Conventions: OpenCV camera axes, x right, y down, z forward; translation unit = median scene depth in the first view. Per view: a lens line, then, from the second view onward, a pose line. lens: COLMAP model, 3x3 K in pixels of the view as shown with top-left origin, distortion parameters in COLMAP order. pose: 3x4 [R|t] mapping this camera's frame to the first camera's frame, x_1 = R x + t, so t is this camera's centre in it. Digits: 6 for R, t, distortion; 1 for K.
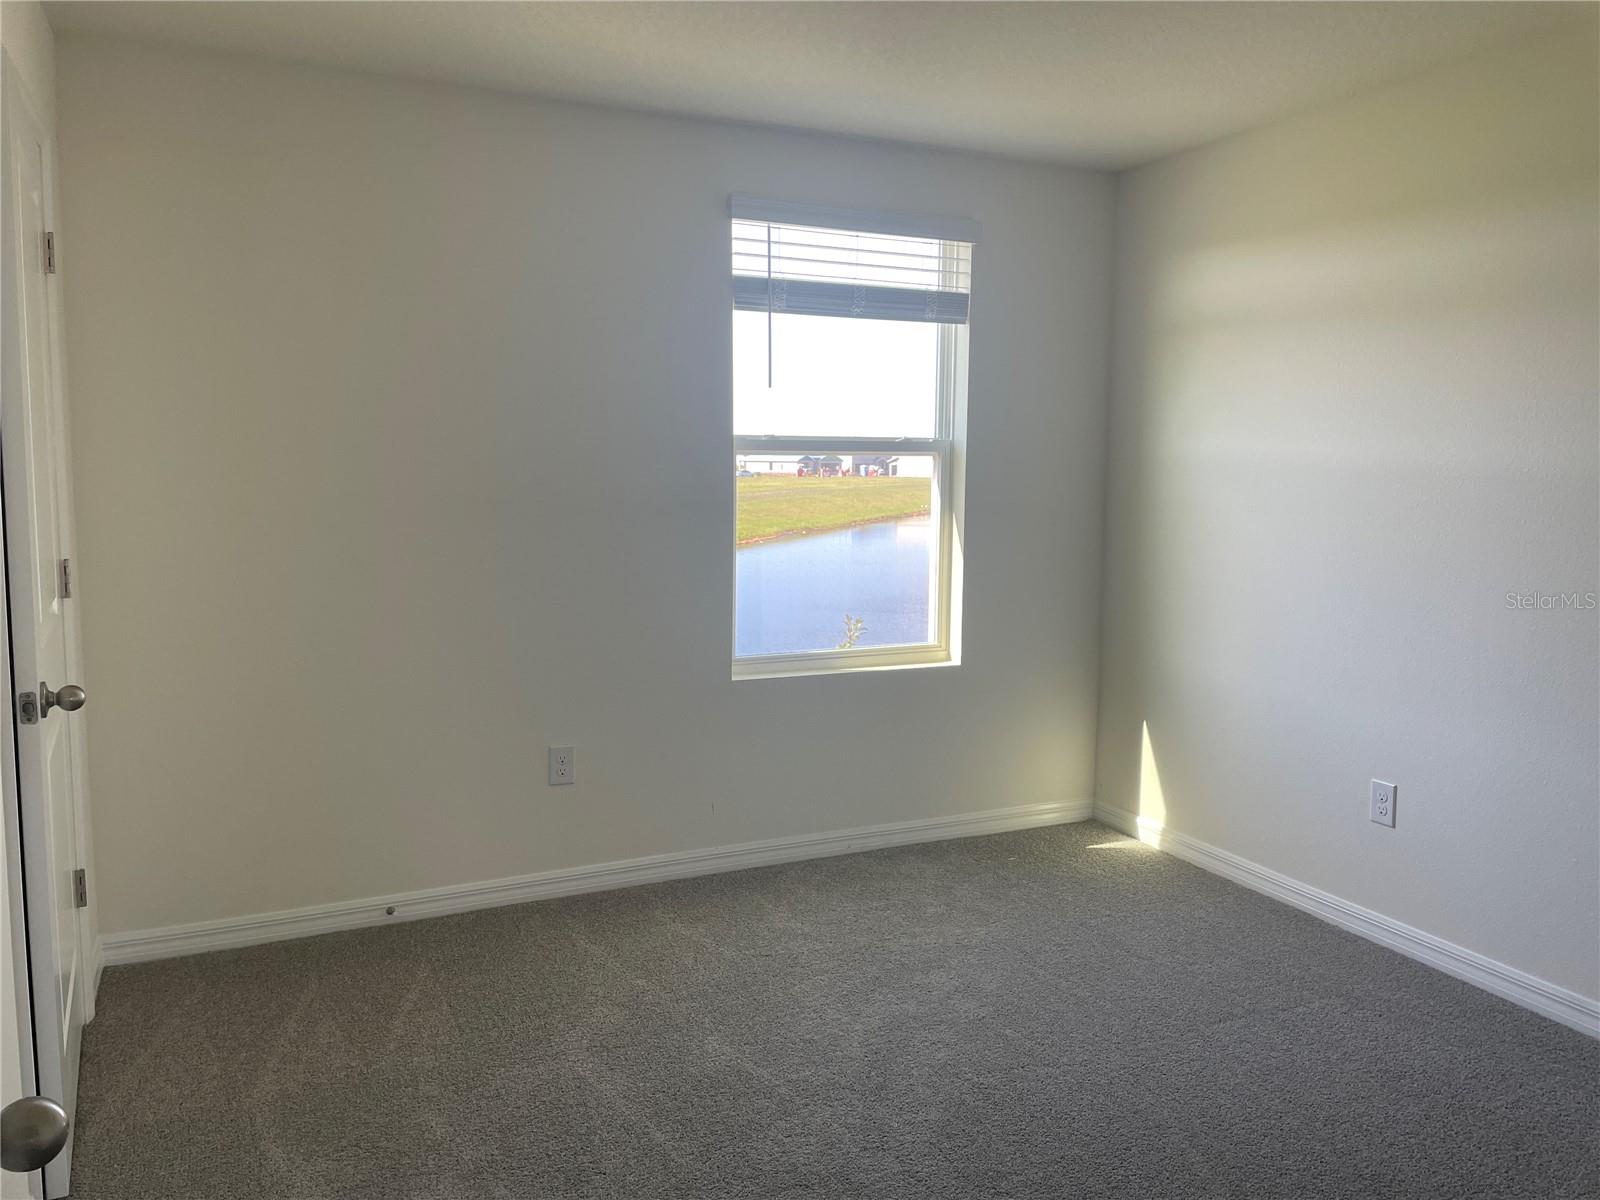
lens RADIAL K [[1205.8, 0, 800.0], [0, 1205.8, 600.0], [0, 0, 1]] dist [0.104085, -0.143787]
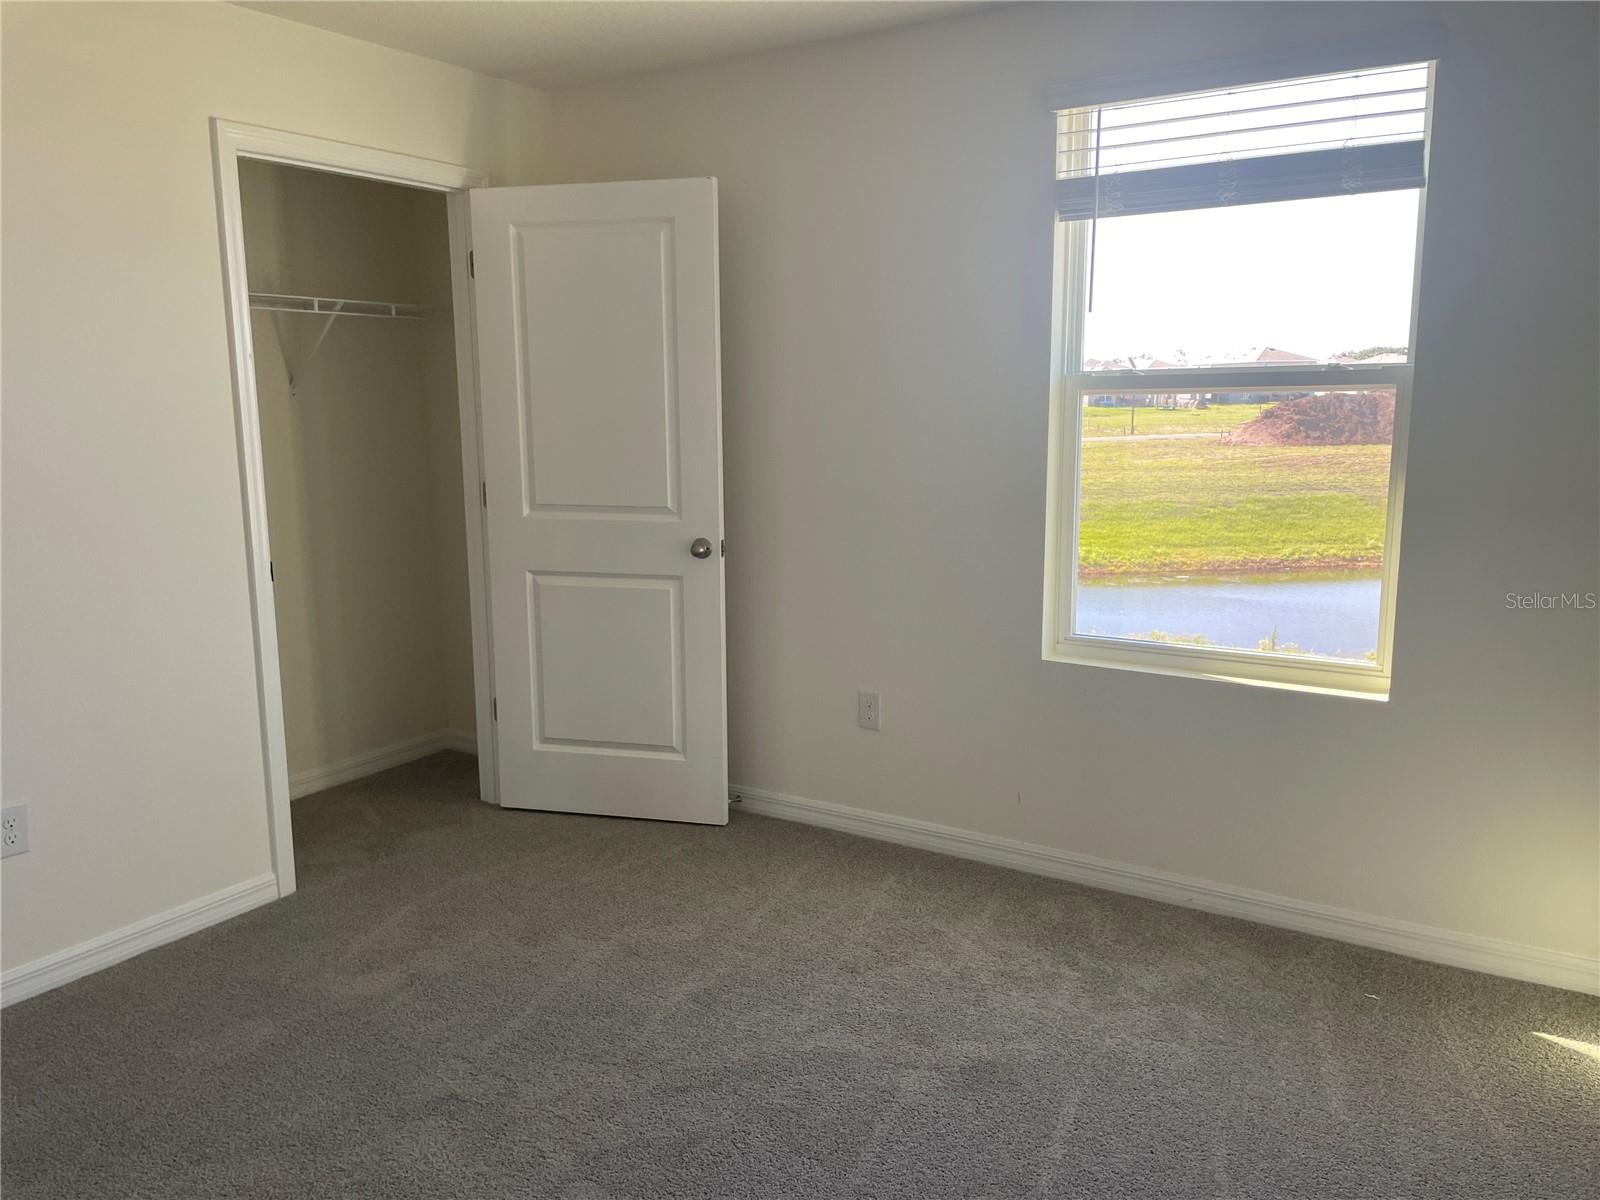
lens RADIAL K [[1205.8, 0, 800.0], [0, 1205.8, 600.0], [0, 0, 1]] dist [0.104085, -0.143787]
pose [[0.538030, 0.132755, -0.832406, 0.562998], [-0.076880, 0.991133, 0.108377, -0.055952], [0.839412, 0.005685, 0.543466, 0.378887]]
